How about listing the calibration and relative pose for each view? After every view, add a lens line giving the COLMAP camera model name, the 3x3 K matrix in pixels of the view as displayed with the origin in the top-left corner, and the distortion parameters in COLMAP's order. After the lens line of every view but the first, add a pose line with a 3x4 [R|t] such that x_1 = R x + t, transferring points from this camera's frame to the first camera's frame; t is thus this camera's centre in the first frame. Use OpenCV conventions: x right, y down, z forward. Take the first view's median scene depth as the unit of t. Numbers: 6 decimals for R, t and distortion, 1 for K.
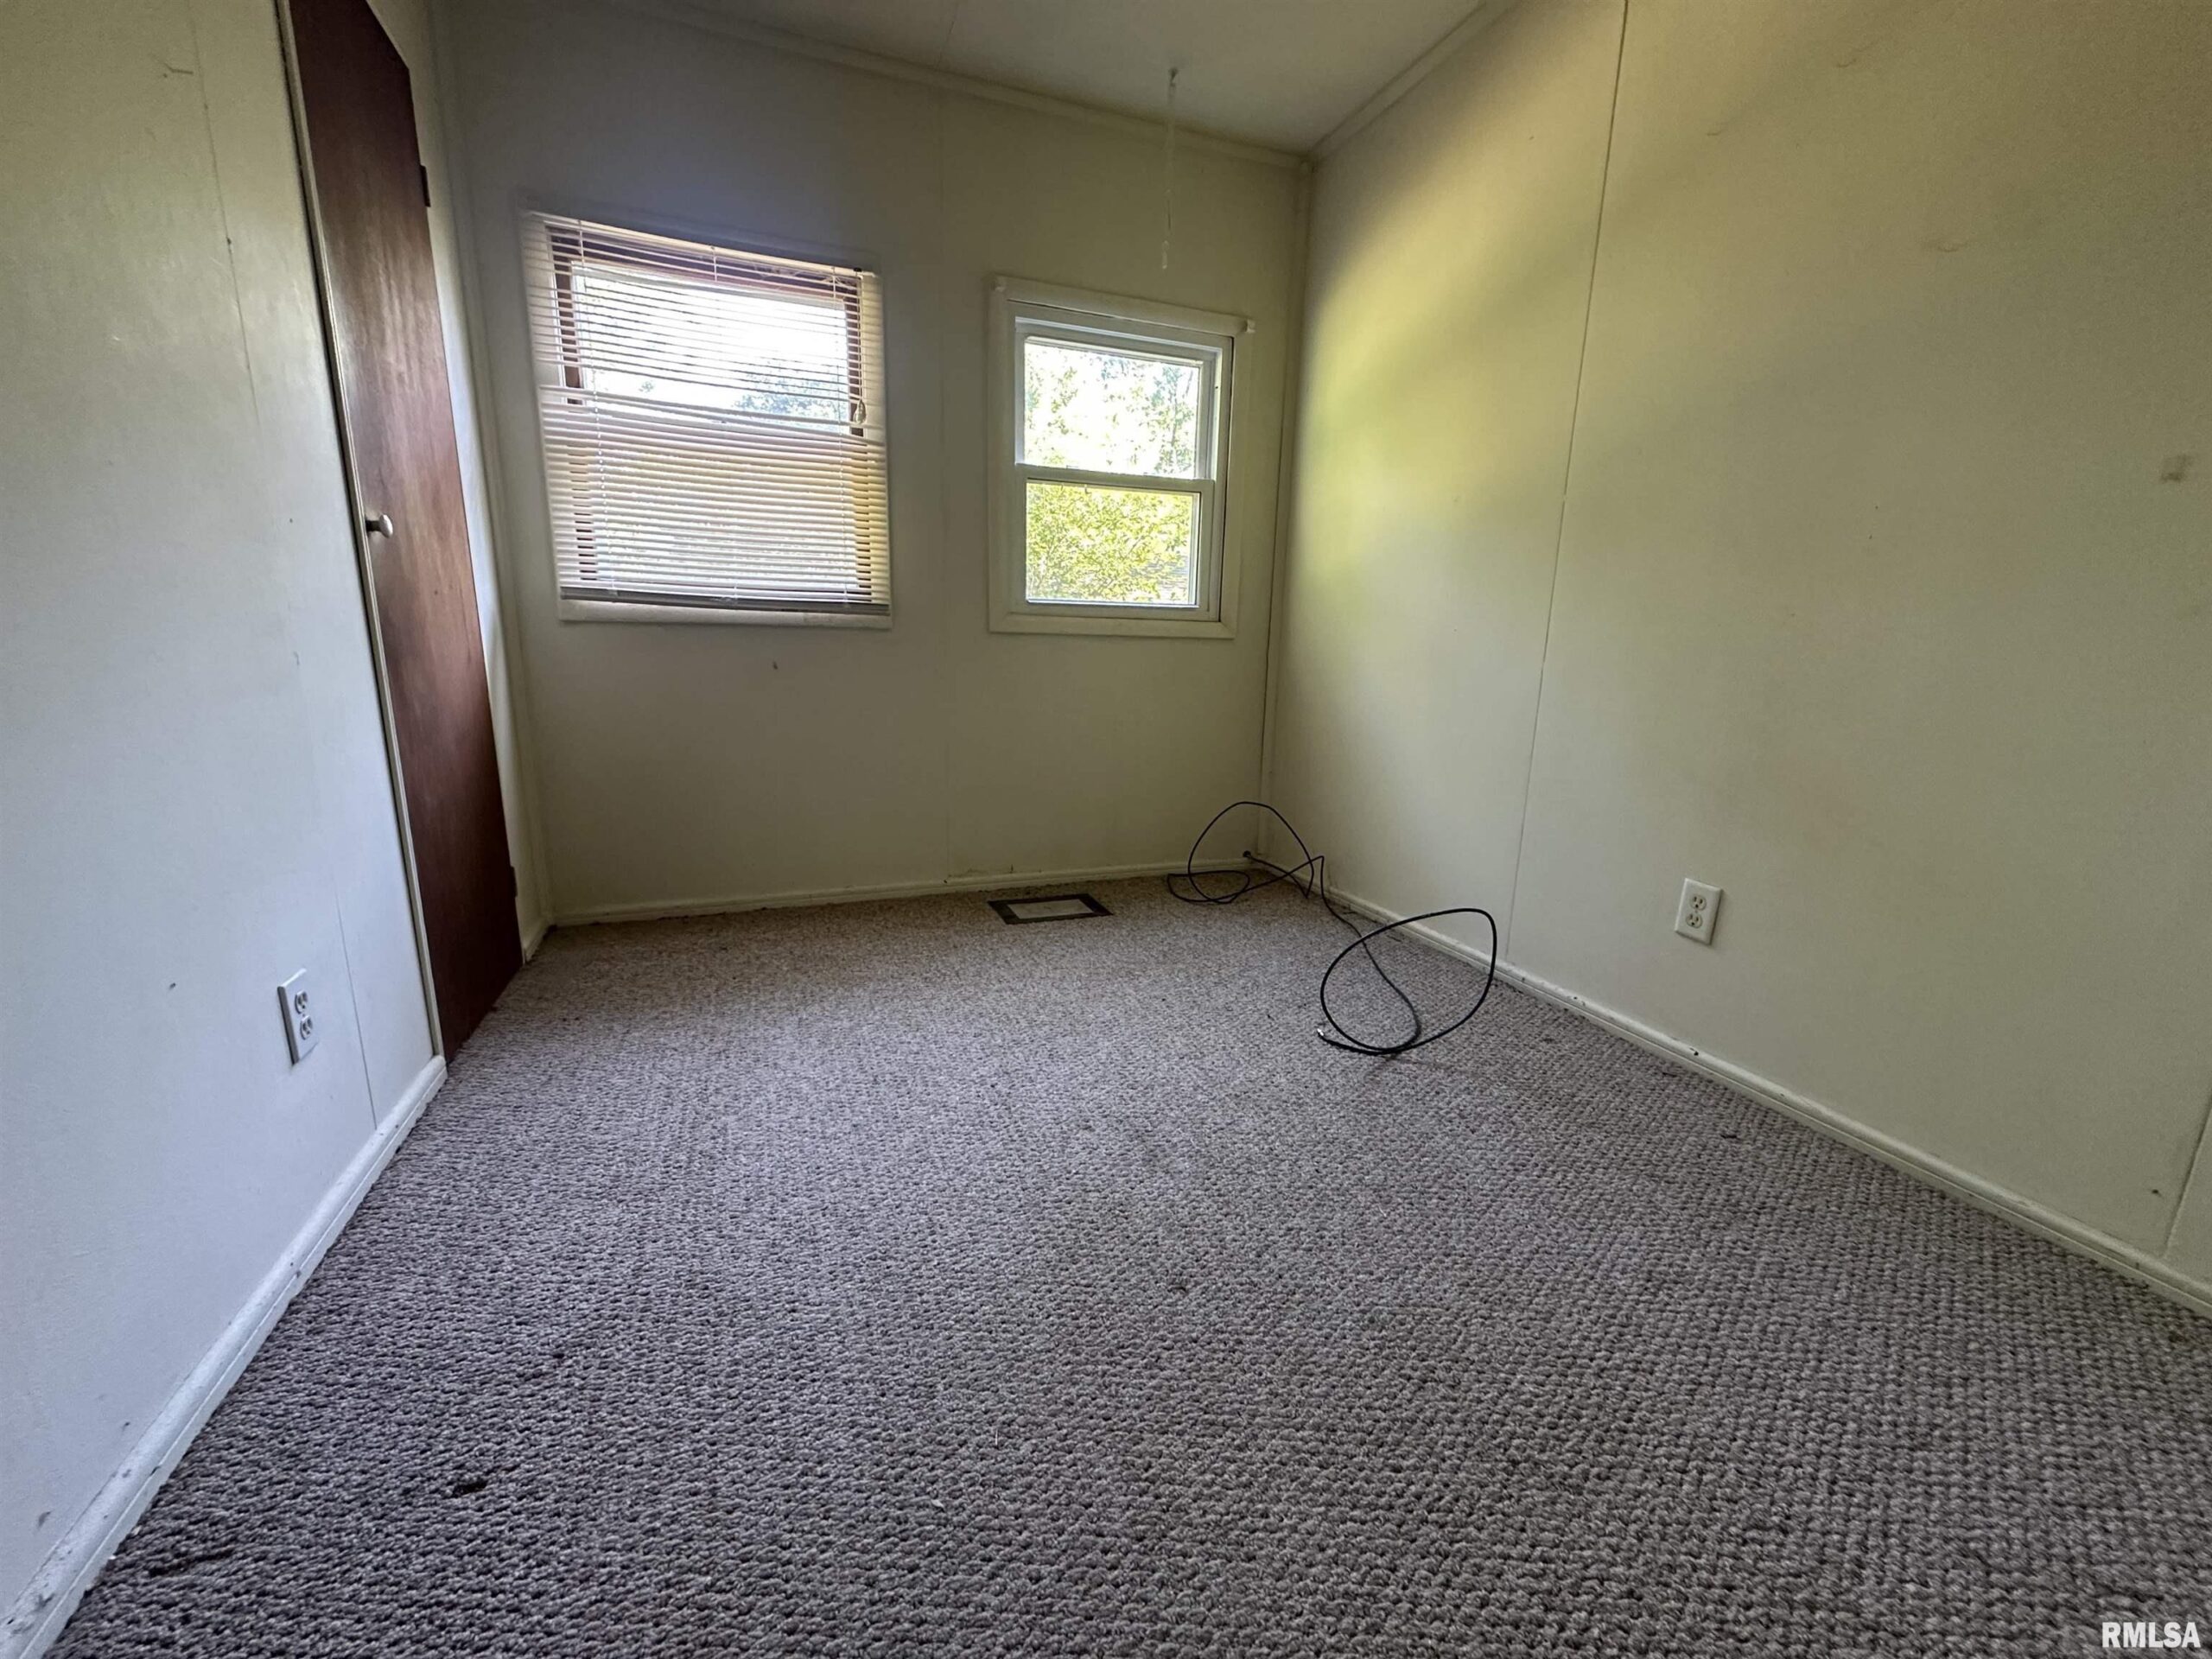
lens RADIAL K [[879.2, 0, 1106.0], [0, 879.2, 829.5], [0, 0, 1]] dist [-0.004704, 0.000961]
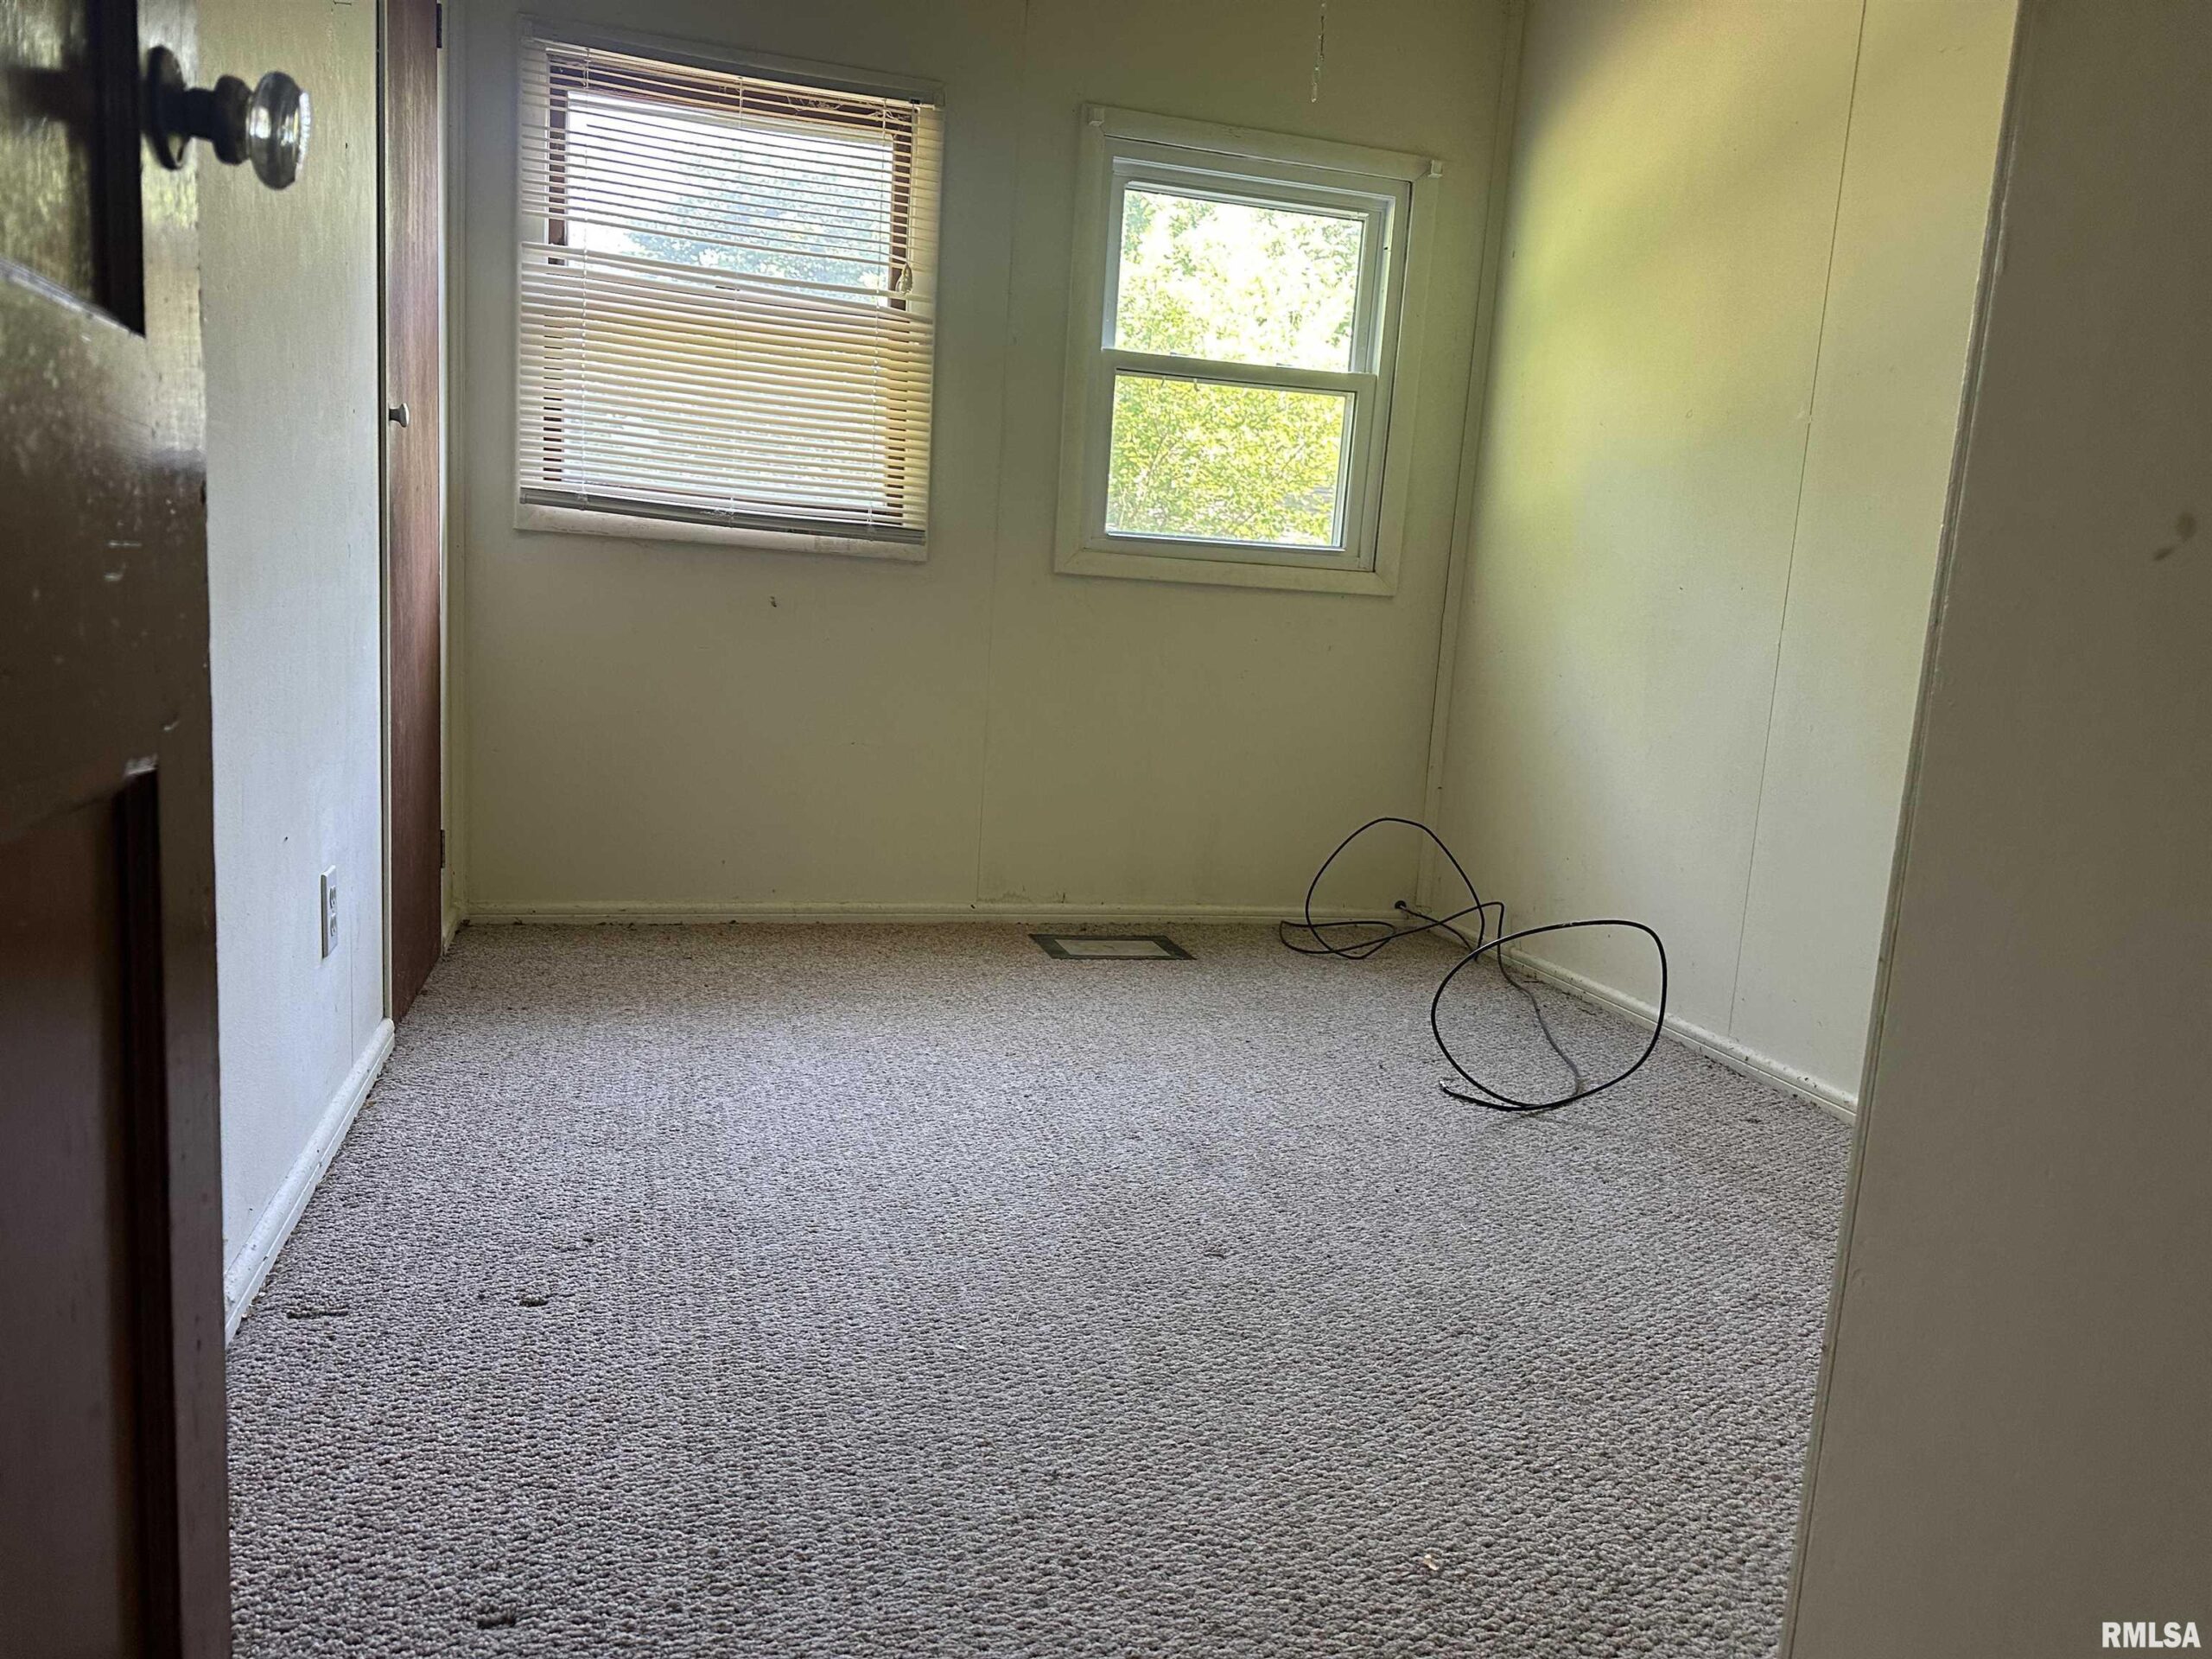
lens RADIAL K [[1554.2, 0, 1098.0], [0, 1554.2, 842.3], [0, 0, 1]] dist [0.182648, -0.403840]
pose [[0.994539, 0.054451, -0.089041, 0.041553], [-0.060389, 0.996029, -0.065418, 0.102352], [0.085125, 0.070438, 0.993877, -0.349633]]
